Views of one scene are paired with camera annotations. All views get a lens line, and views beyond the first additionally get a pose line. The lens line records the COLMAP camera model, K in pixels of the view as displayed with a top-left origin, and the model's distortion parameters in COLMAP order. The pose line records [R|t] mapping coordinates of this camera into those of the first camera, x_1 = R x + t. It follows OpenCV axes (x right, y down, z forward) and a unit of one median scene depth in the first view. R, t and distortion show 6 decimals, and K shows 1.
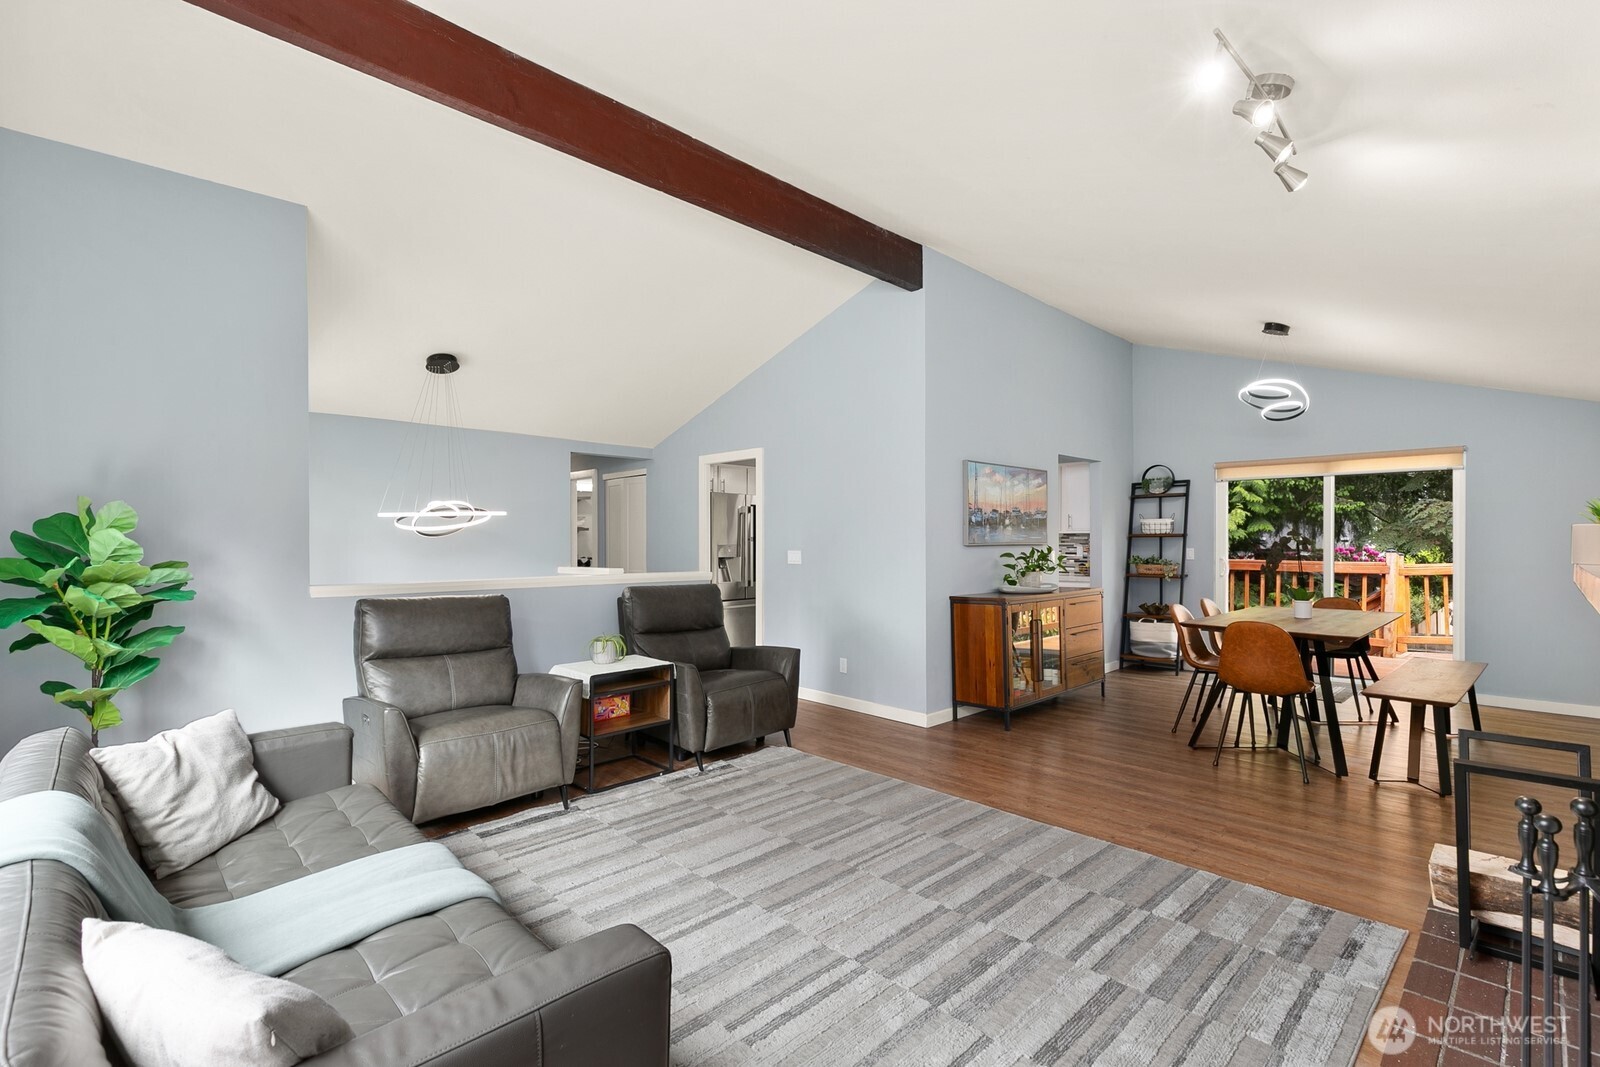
lens RADIAL K [[715.8, 0, 800.0], [0, 715.8, 533.5], [0, 0, 1]] dist [0.005406, -0.000175]
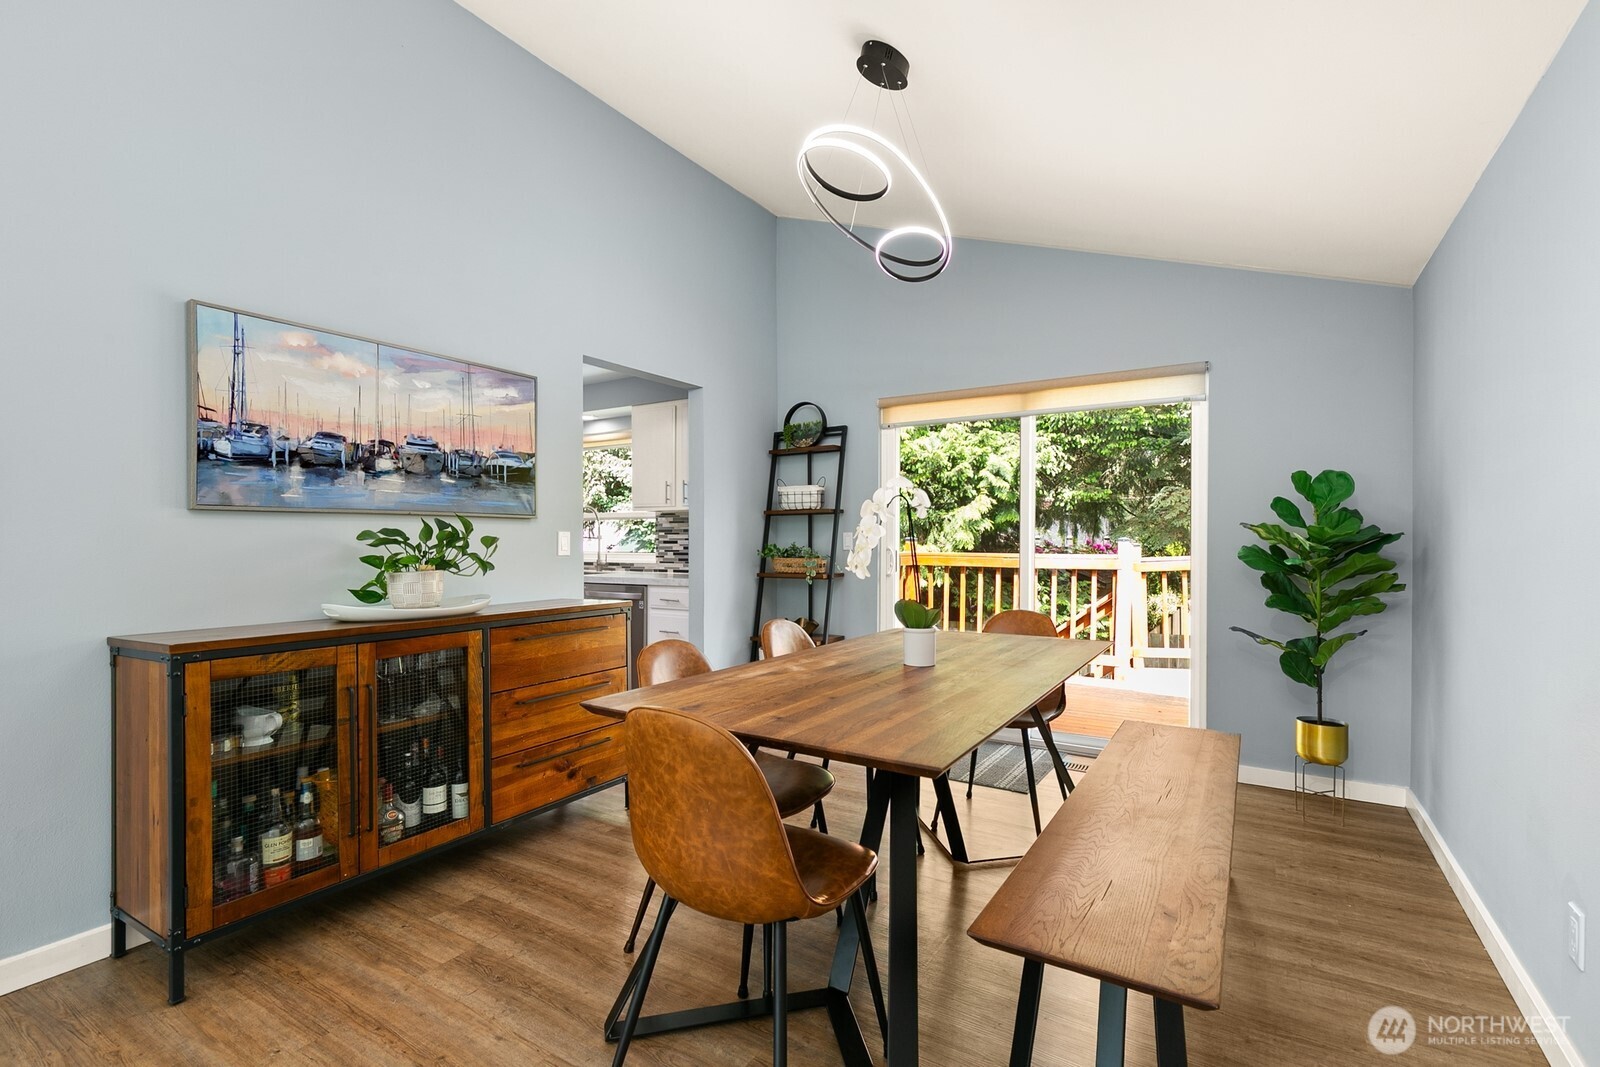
lens RADIAL K [[726.2, 0, 800.4], [0, 726.2, 538.5], [0, 0, 1]] dist [0.009823, 0.000035]
pose [[0.970780, 0.002028, 0.239961, 0.345383], [-0.004008, 0.999962, 0.007765, 0.021114], [-0.239937, -0.008500, 0.970751, 0.377321]]
